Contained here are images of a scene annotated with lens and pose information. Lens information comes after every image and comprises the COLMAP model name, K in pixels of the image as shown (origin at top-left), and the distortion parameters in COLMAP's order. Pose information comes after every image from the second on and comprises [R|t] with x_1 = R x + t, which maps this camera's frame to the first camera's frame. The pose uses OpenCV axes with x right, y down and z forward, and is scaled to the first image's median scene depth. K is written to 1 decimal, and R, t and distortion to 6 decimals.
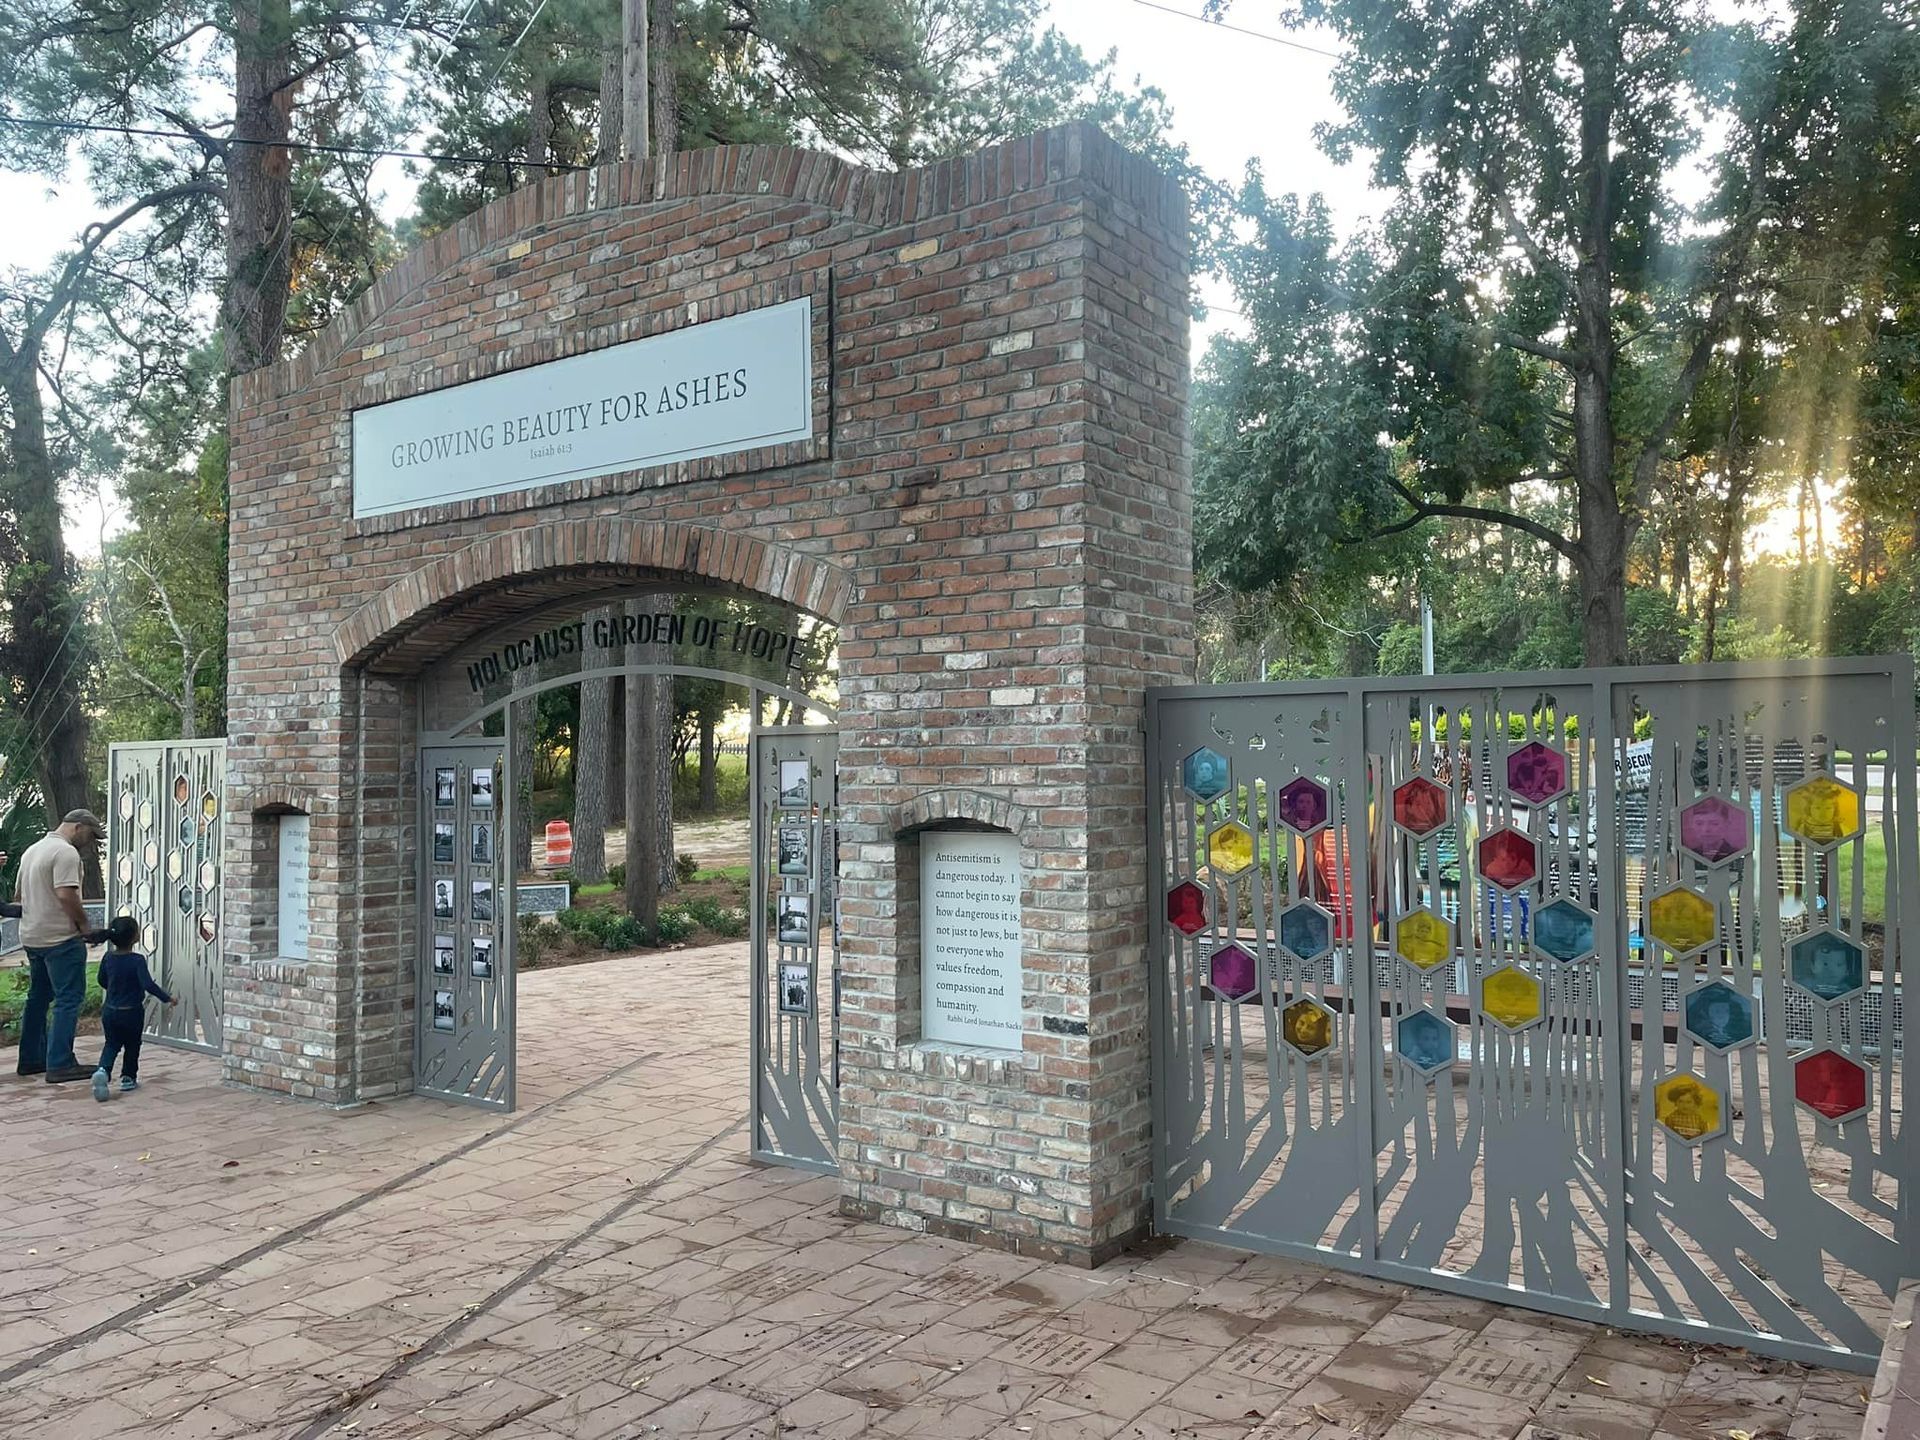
lens RADIAL K [[1406.6, 0, 968.2], [0, 1406.6, 709.2], [0, 0, 1]] dist [0.007636, -0.013484]
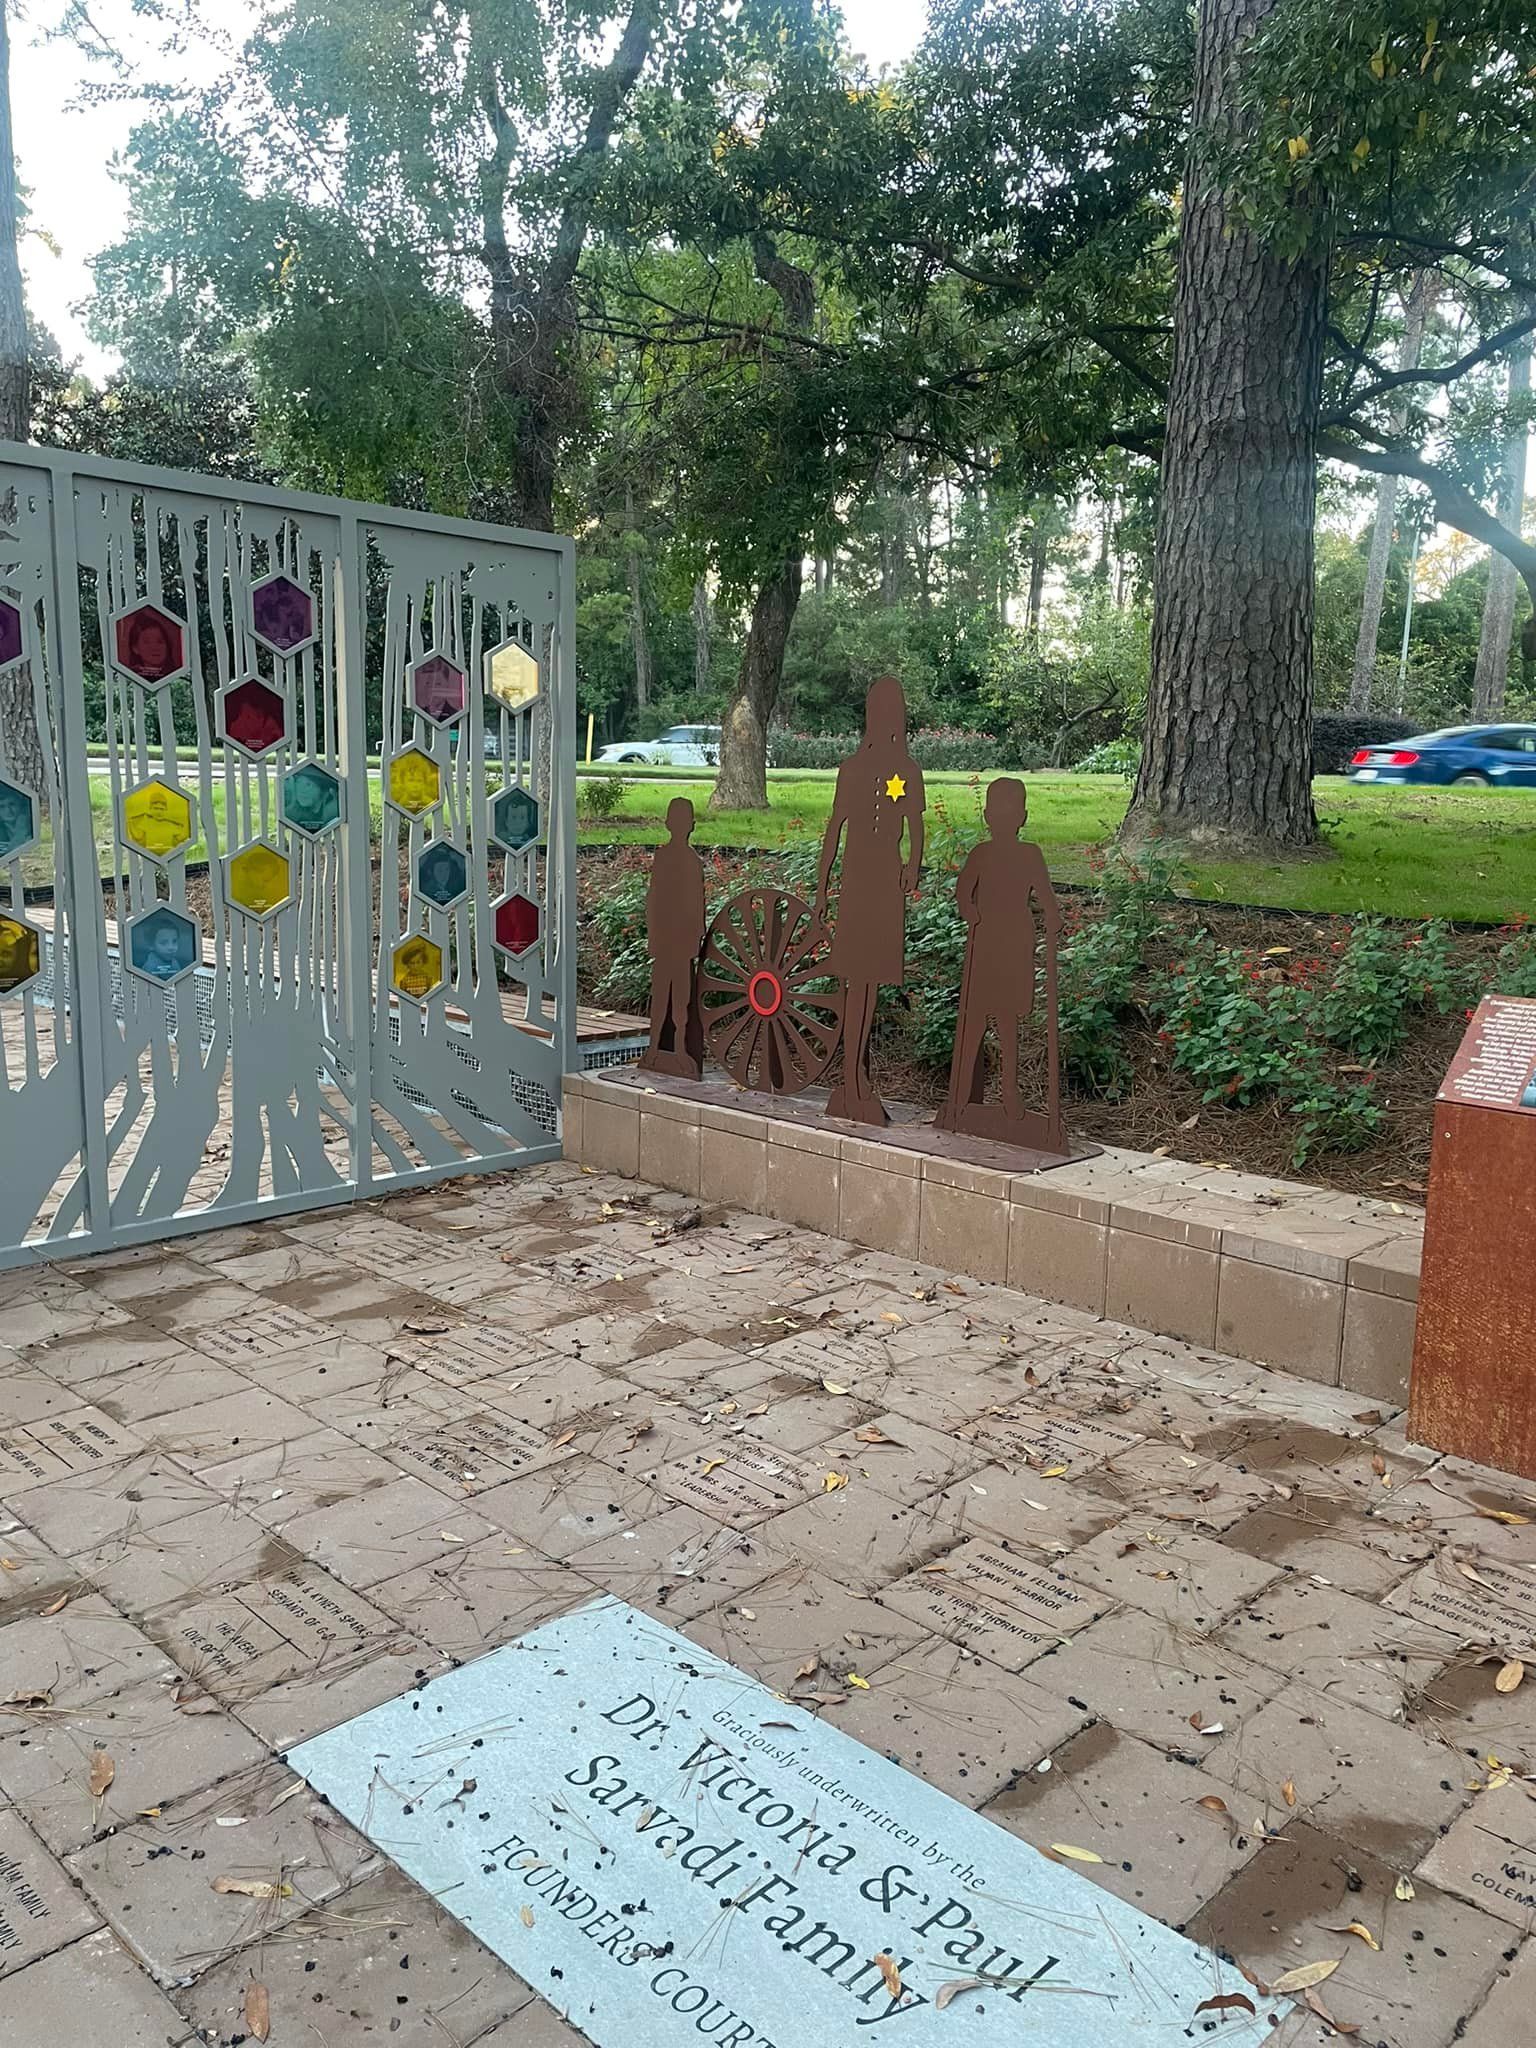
lens RADIAL K [[1500.4, 0, 772.4], [0, 1500.4, 1046.3], [0, 0, 1]] dist [0.007636, -0.013484]
pose [[0.162959, -0.162000, 0.973242, -0.511912], [-0.065975, 0.982431, 0.174577, 0.132173], [-0.984425, -0.092659, 0.149408, 0.579447]]
